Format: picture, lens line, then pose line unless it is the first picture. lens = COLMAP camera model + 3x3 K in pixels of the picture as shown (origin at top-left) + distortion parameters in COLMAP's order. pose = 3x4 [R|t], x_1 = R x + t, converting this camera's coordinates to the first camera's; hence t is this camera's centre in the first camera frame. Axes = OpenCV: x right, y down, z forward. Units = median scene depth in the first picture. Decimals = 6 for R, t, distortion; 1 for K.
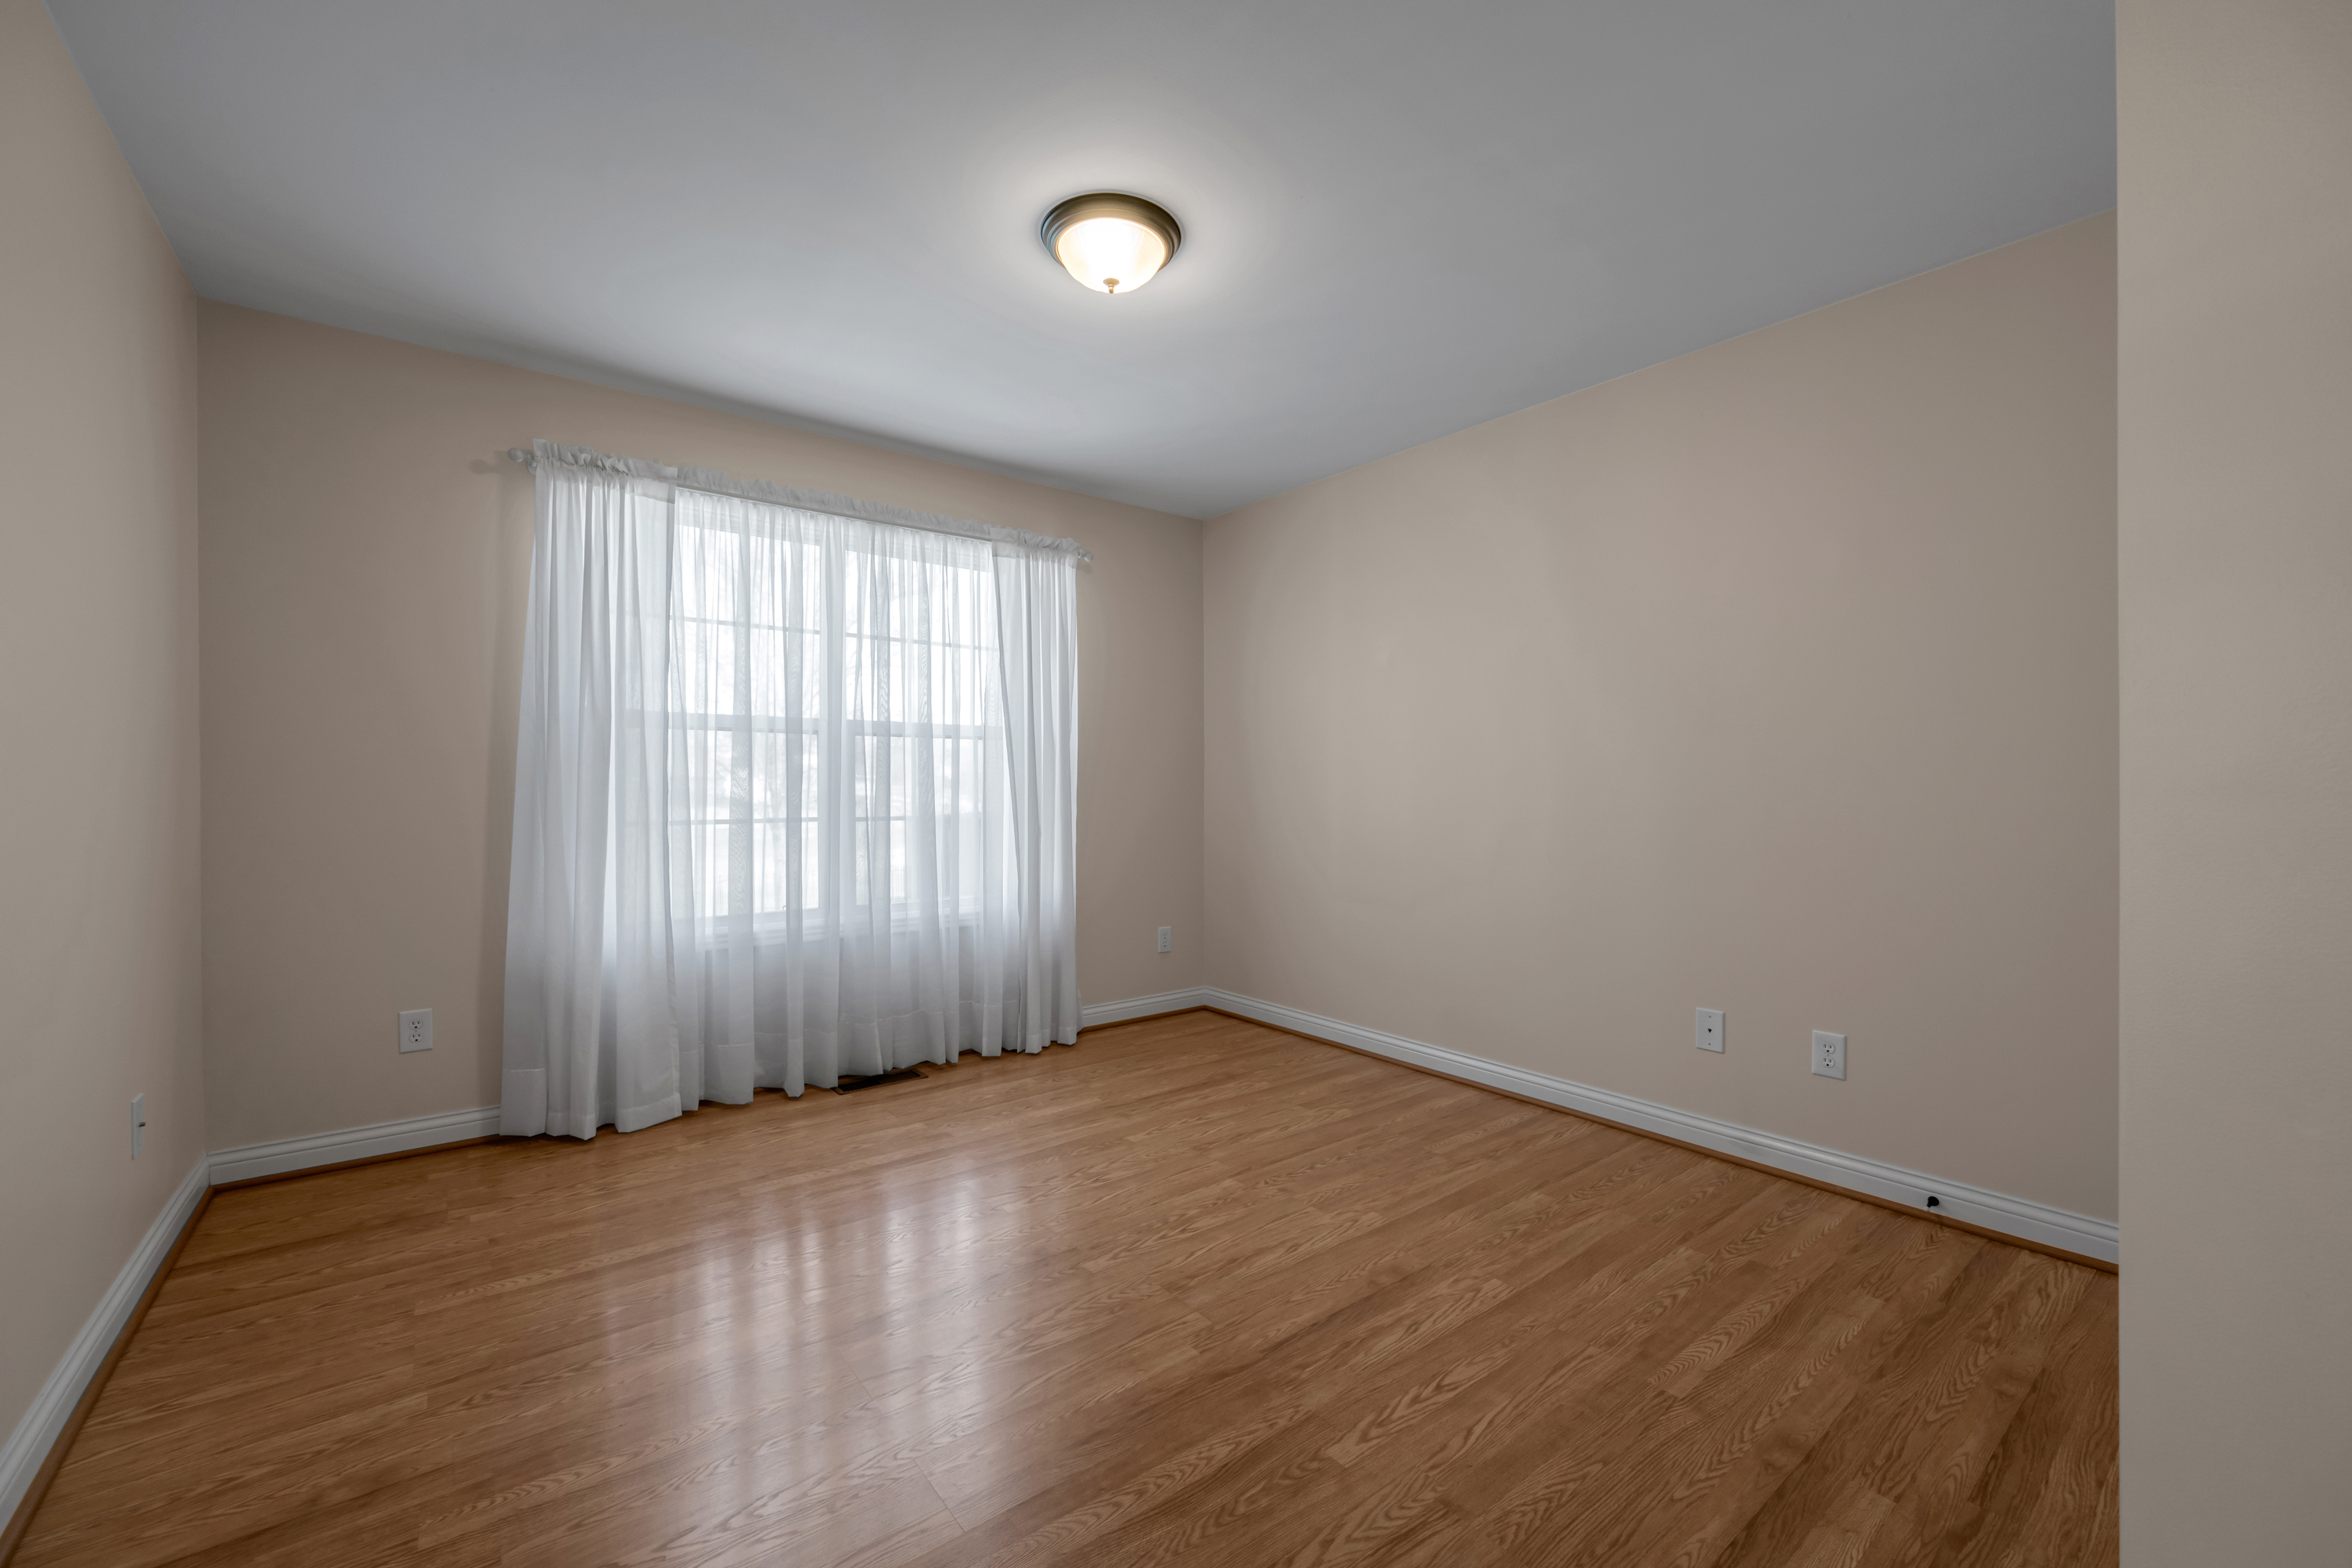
lens RADIAL K [[1112.6, 0, 1161.0], [0, 1112.6, 756.9], [0, 0, 1]] dist [-0.000411, -0.000596]
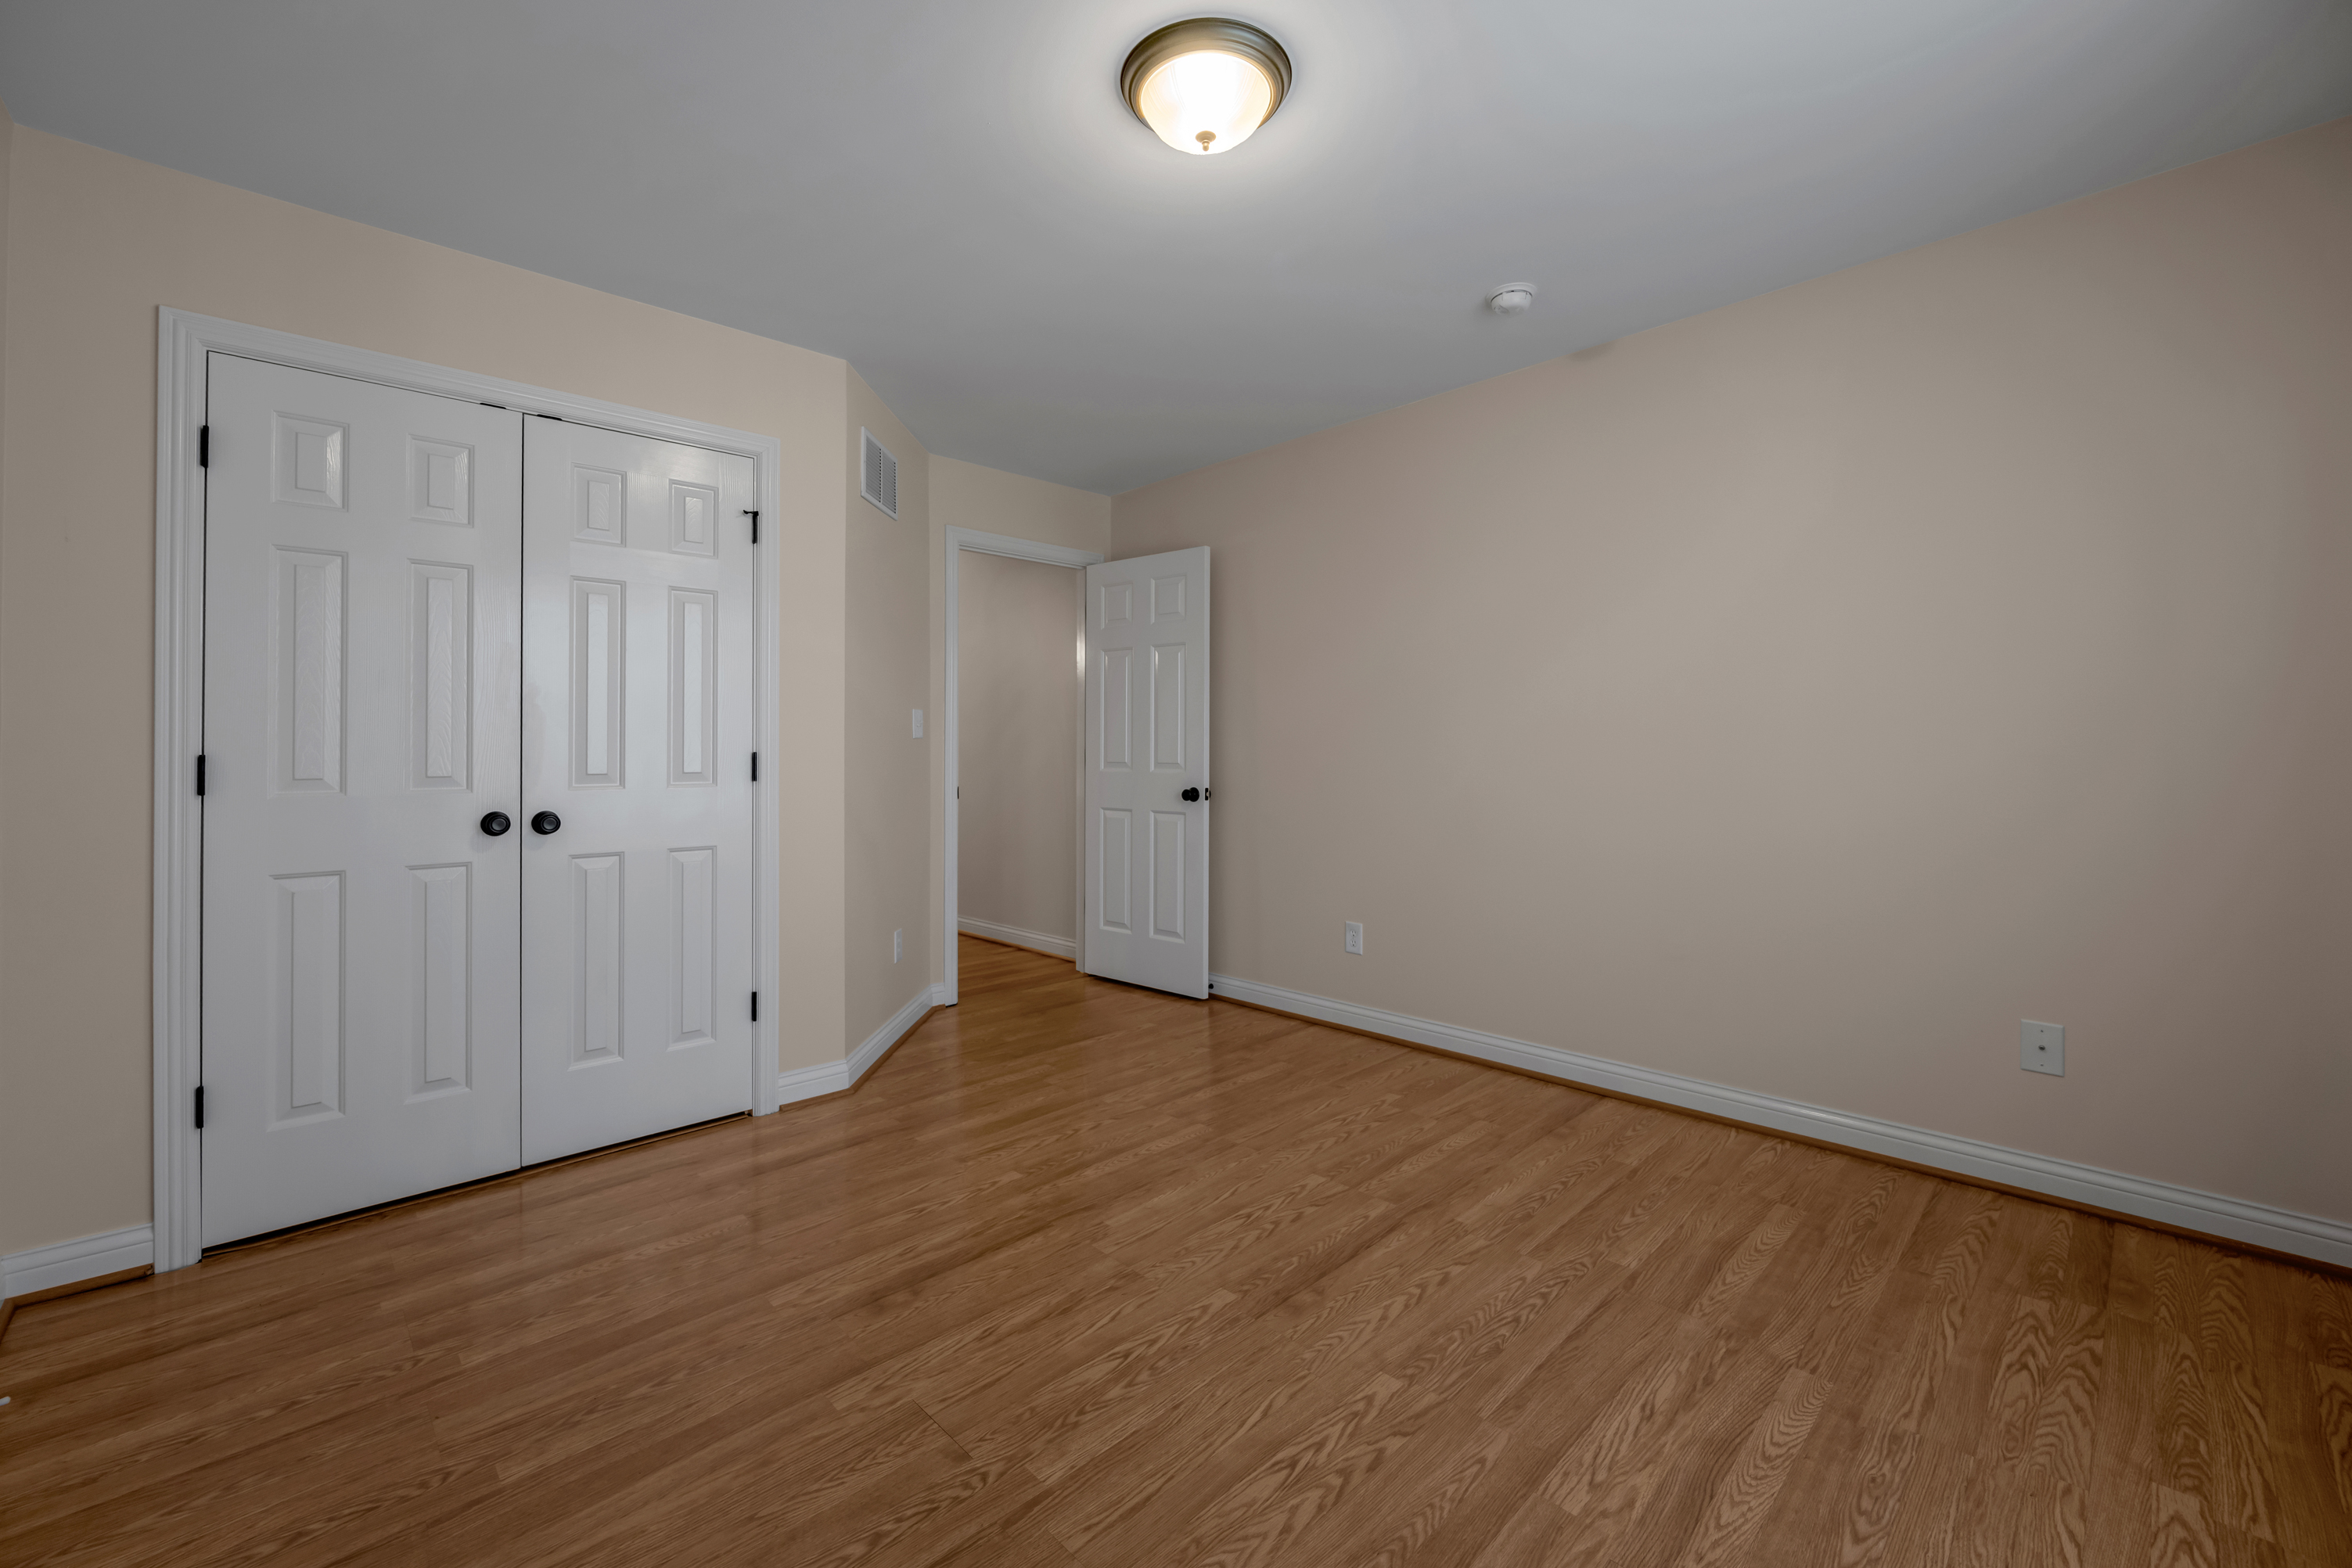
lens RADIAL K [[1112.6, 0, 1161.0], [0, 1112.6, 756.9], [0, 0, 1]] dist [-0.000411, -0.000596]
pose [[-0.995805, 0.006409, -0.091277, 0.067068], [0.008669, 0.999665, -0.024381, 0.050602], [0.091091, -0.025069, -0.995527, 1.876416]]
